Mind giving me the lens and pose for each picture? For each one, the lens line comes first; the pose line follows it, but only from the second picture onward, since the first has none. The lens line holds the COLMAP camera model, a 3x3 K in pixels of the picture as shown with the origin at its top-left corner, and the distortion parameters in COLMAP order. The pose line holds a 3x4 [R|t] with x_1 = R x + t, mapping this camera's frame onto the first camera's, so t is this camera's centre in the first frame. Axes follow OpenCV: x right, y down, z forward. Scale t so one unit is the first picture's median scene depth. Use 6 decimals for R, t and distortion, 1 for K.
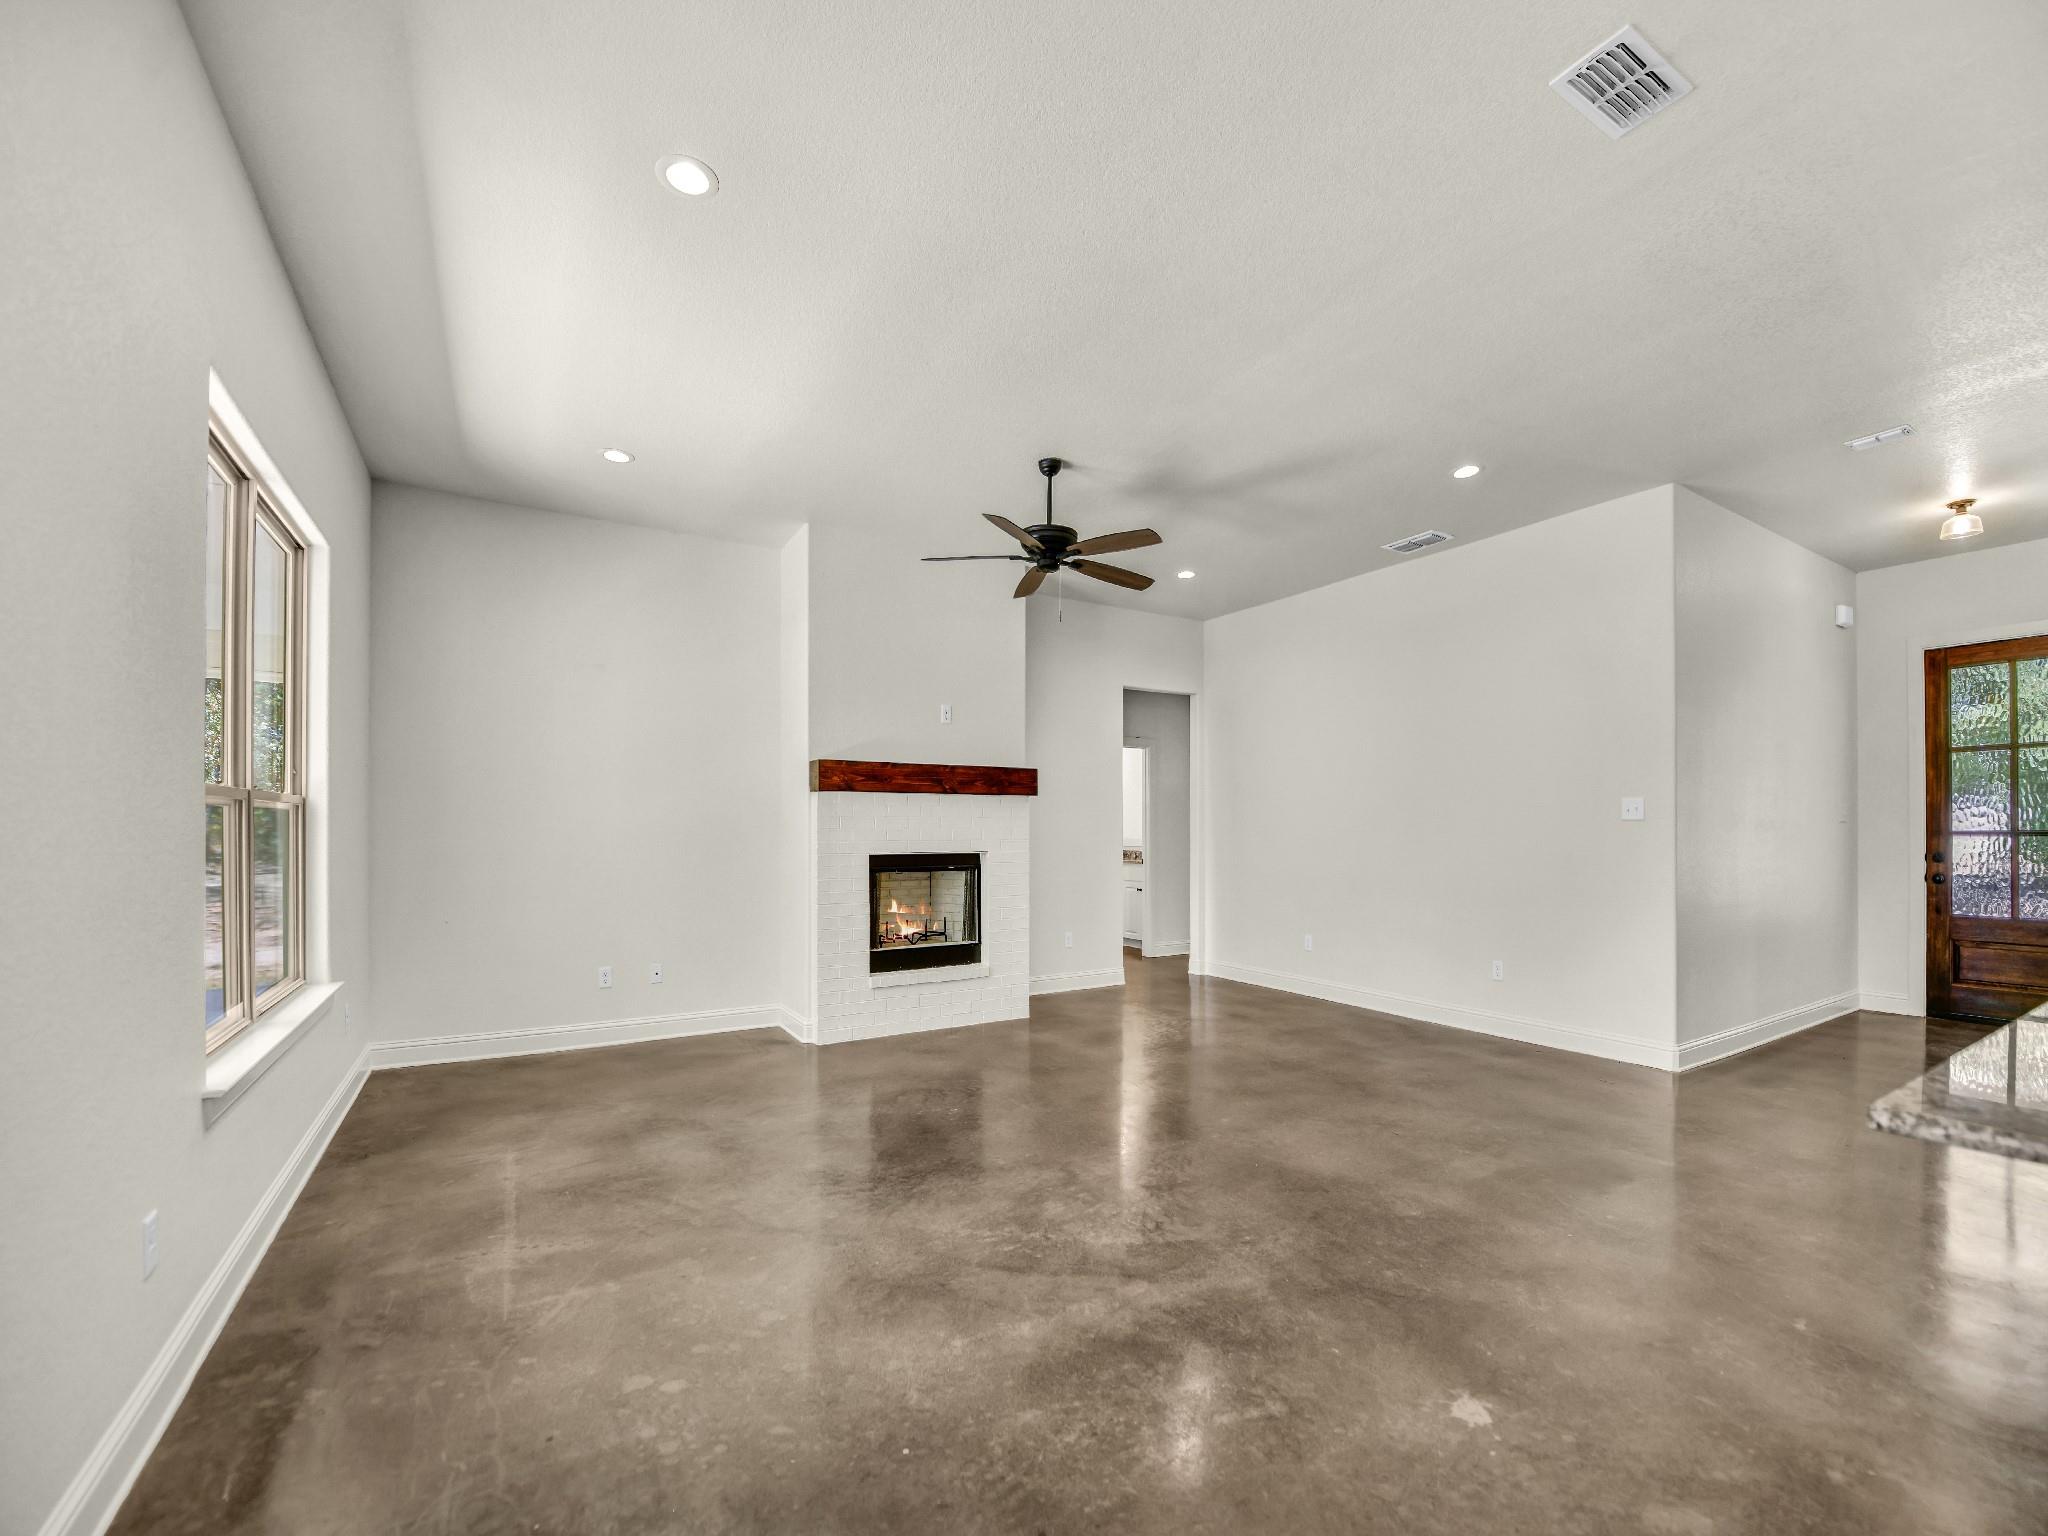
lens RADIAL K [[843.1, 0, 1018.2], [0, 843.1, 830.7], [0, 0, 1]] dist [-0.016328, -0.001669]
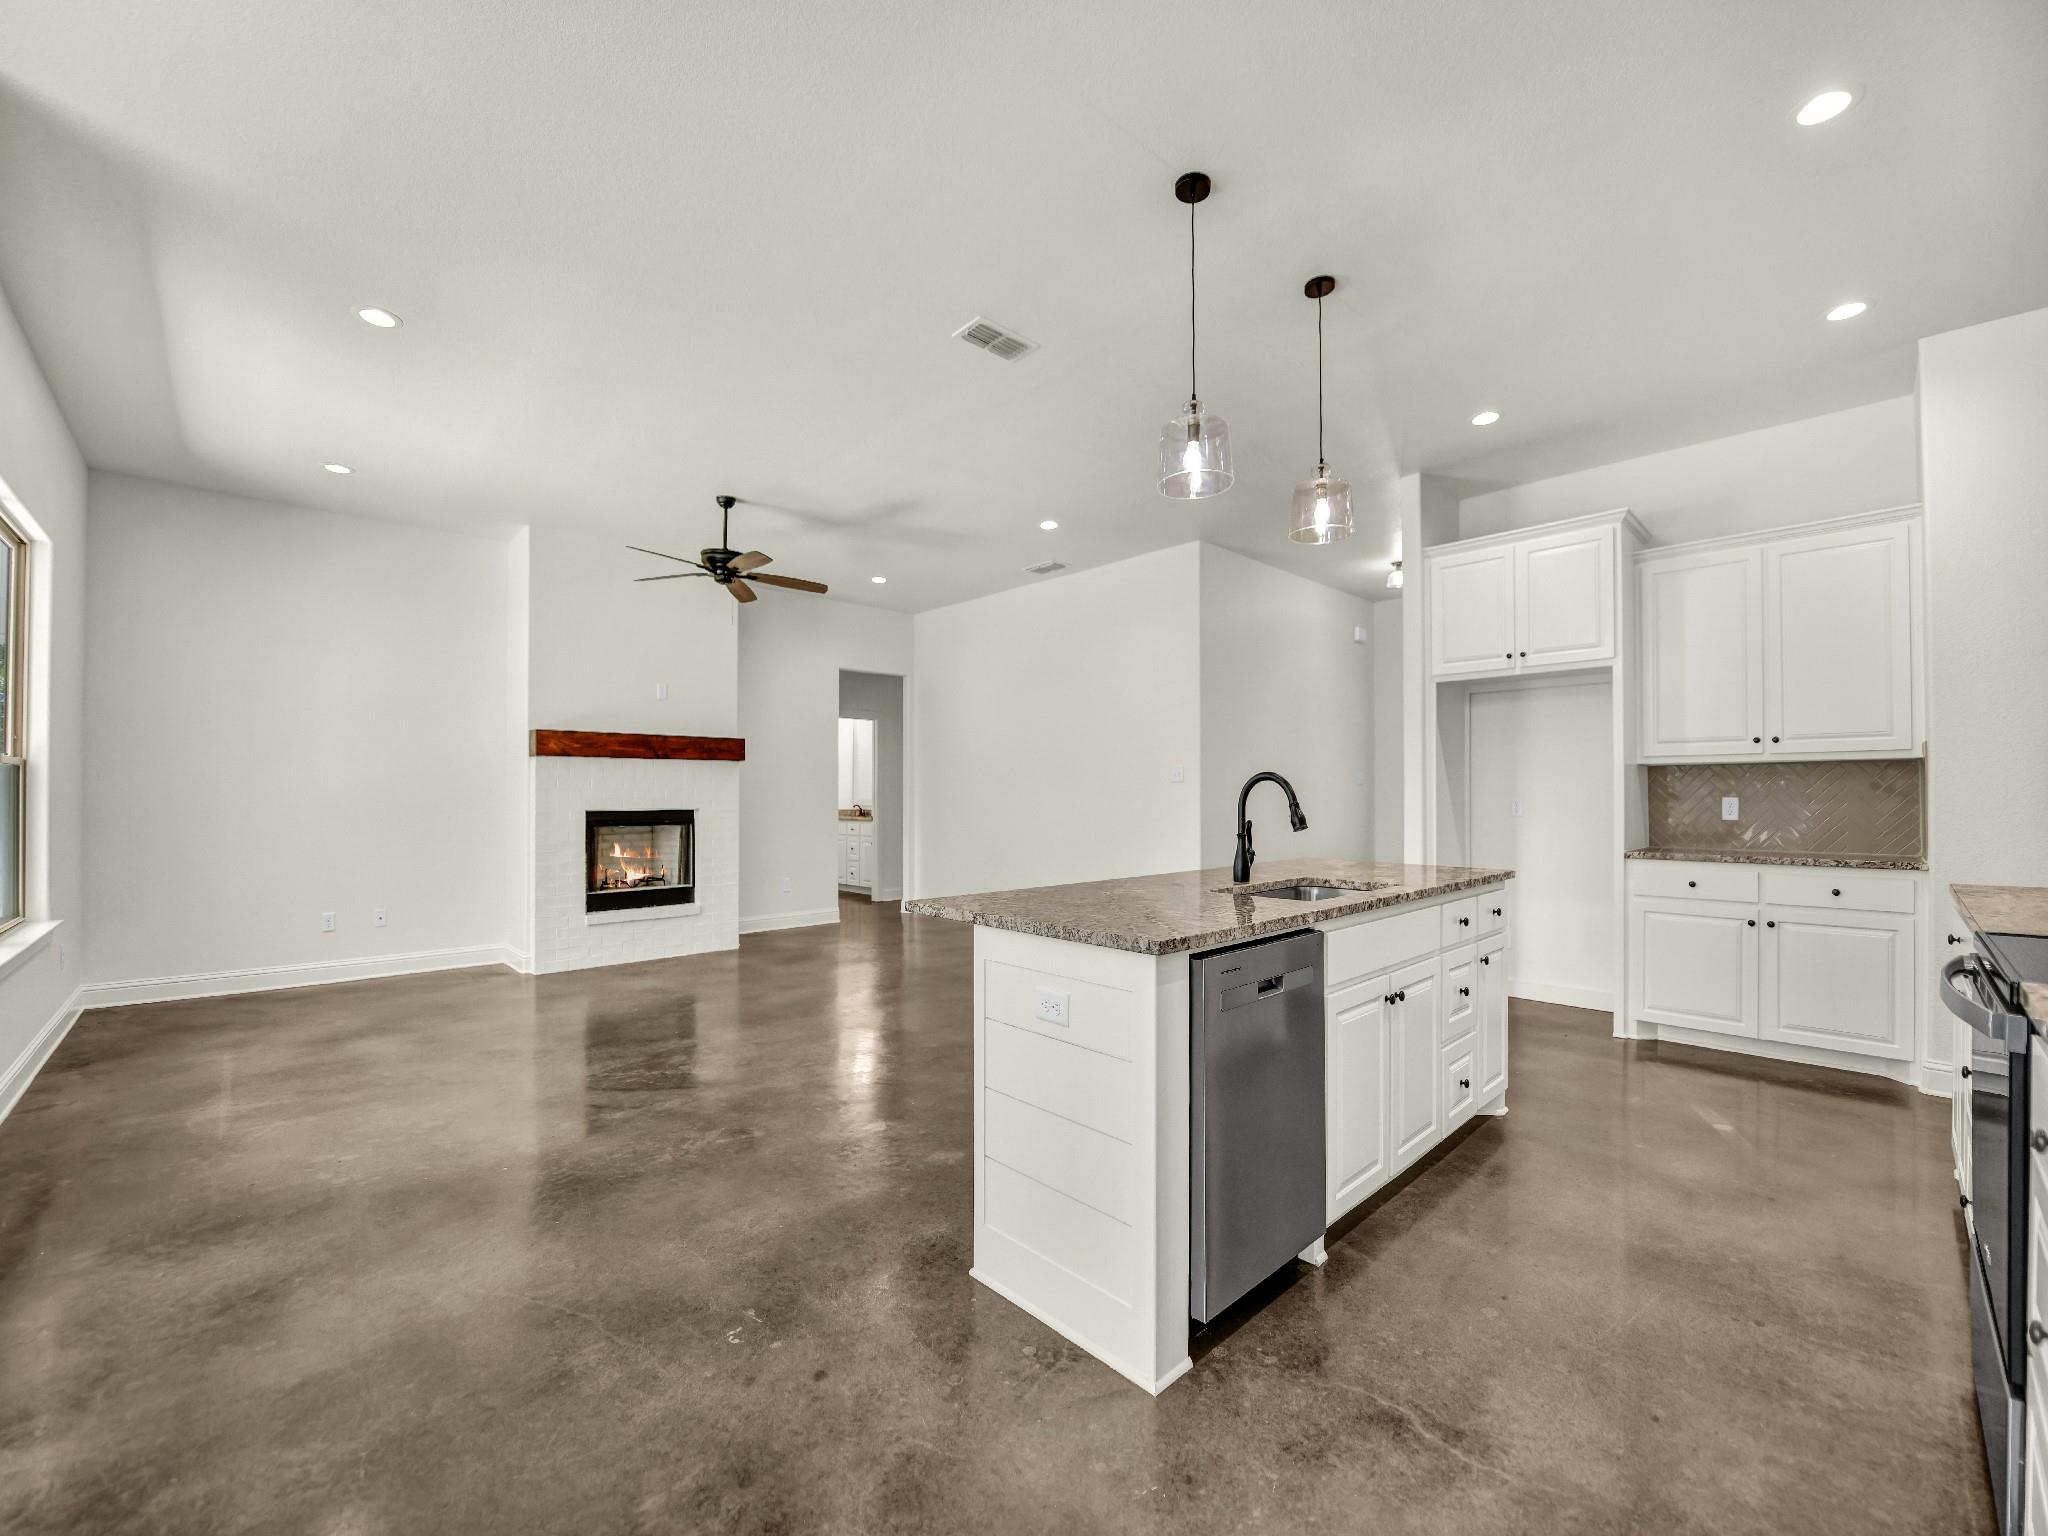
lens RADIAL K [[841.9, 0, 1021.7], [0, 841.9, 787.2], [0, 0, 1]] dist [-0.018220, -0.001714]
pose [[0.976848, 0.000470, 0.213934, 0.172012], [0.001571, 0.999955, -0.009373, 0.007924], [-0.213928, 0.009492, 0.976803, -0.274606]]
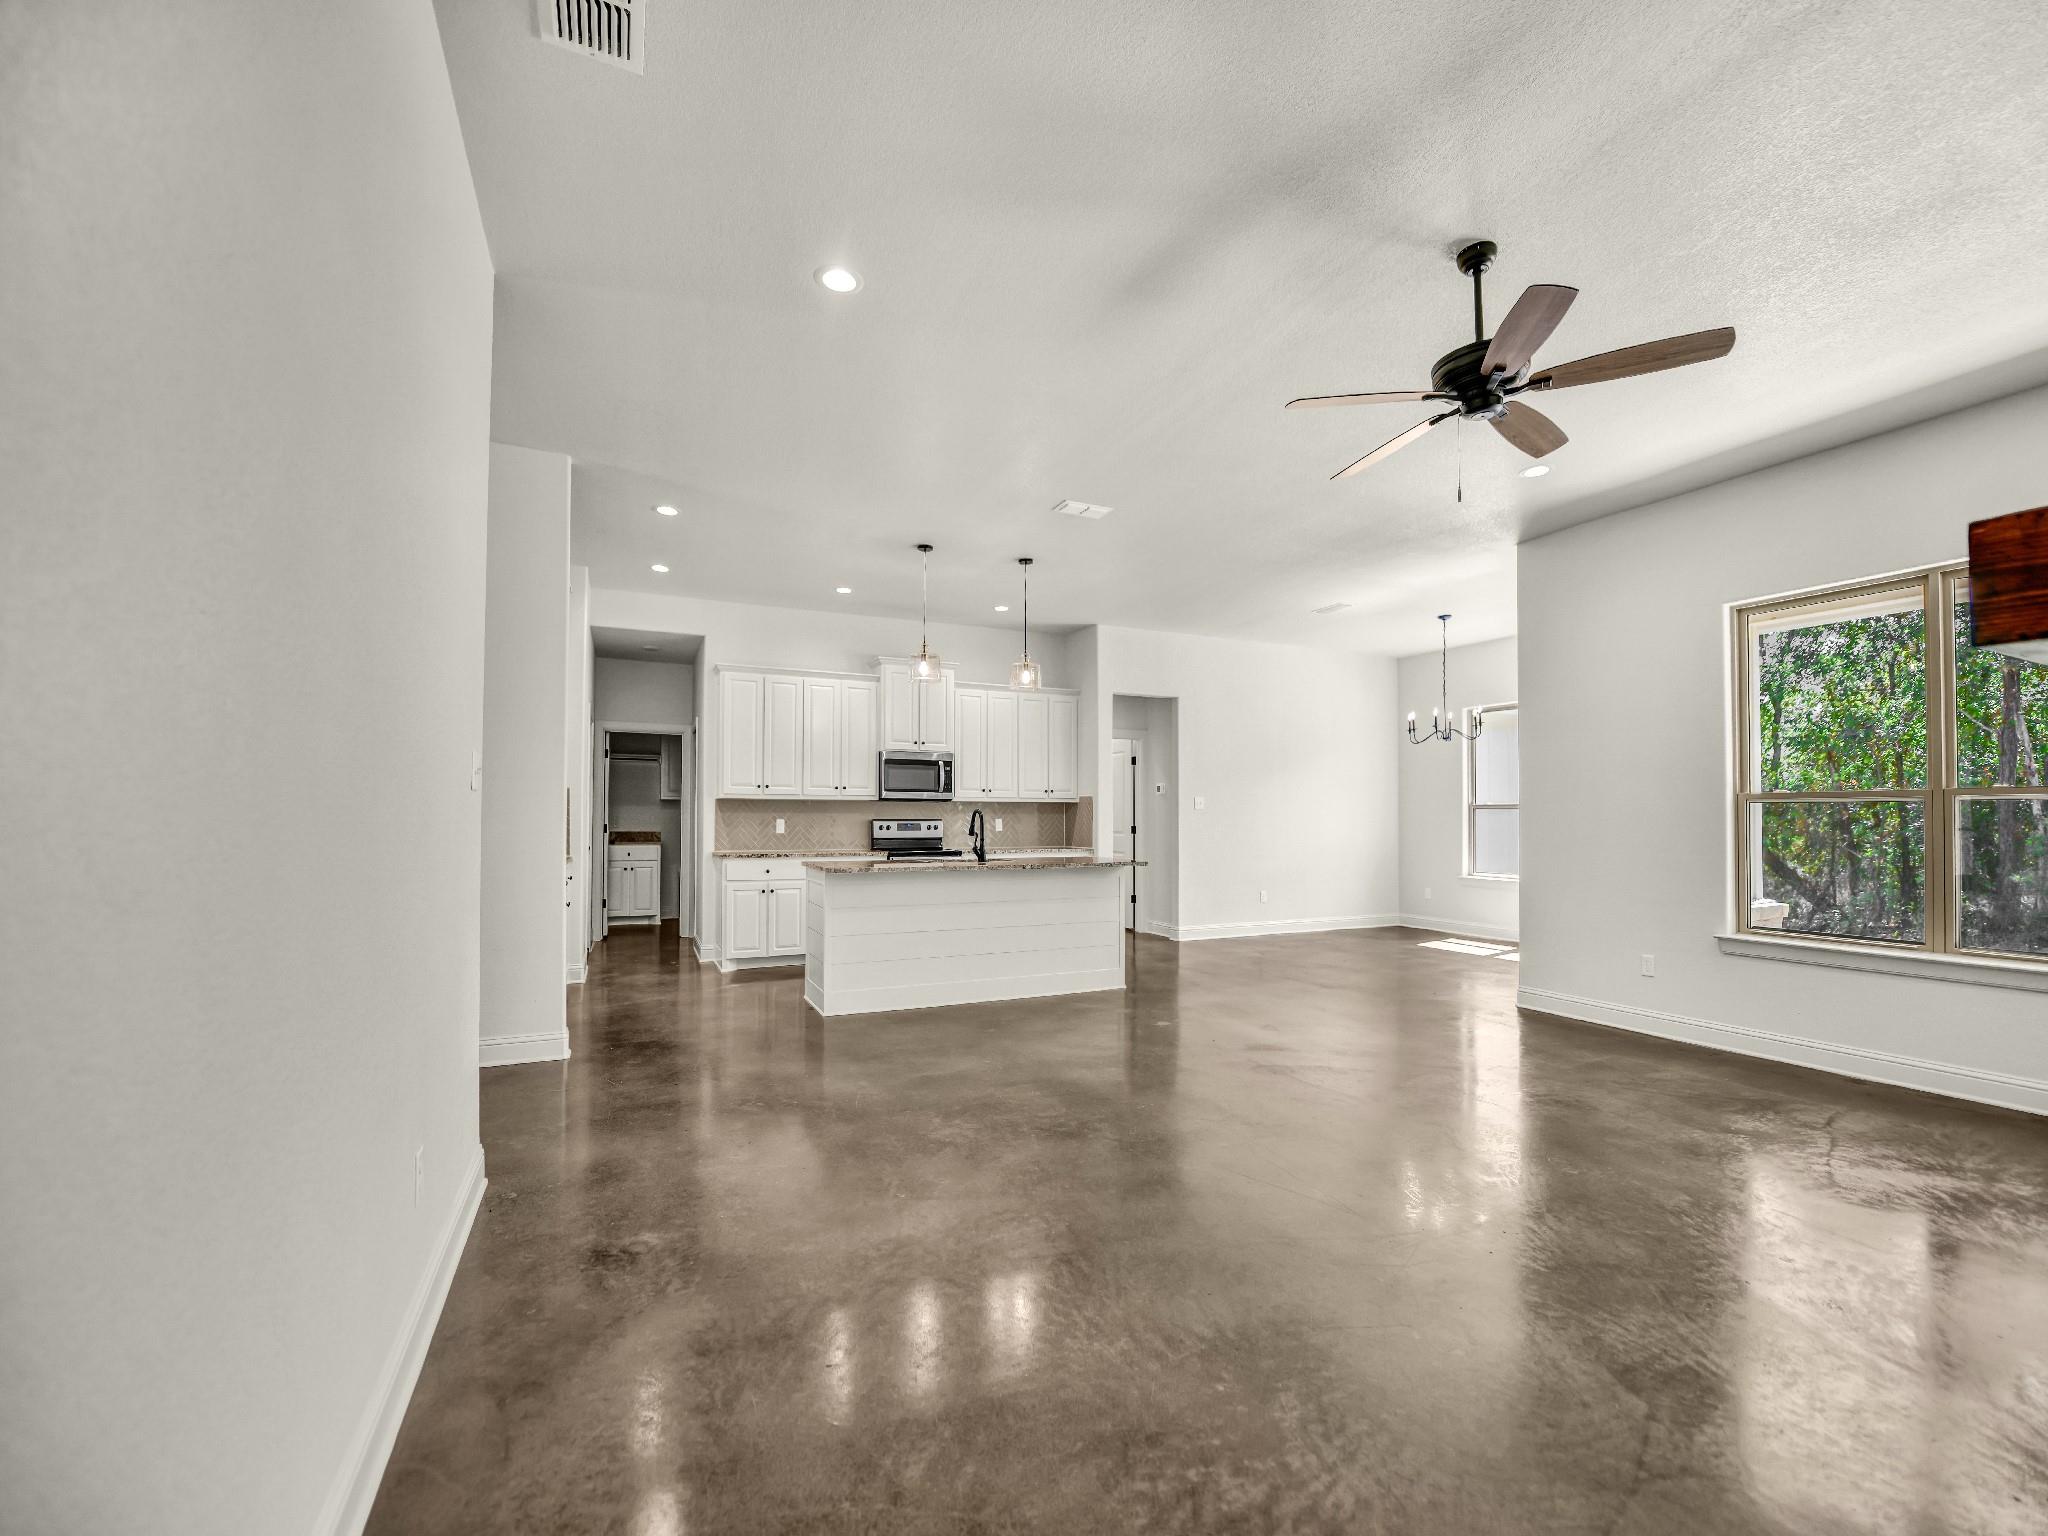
lens RADIAL K [[841.9, 0, 1012.5], [0, 841.9, 796.2], [0, 0, 1]] dist [-0.018220, -0.001714]
pose [[-0.994808, -0.003751, 0.101704, 0.280310], [-0.006621, 0.999589, -0.027891, 0.007659], [-0.101558, -0.028420, -0.994424, 1.416054]]
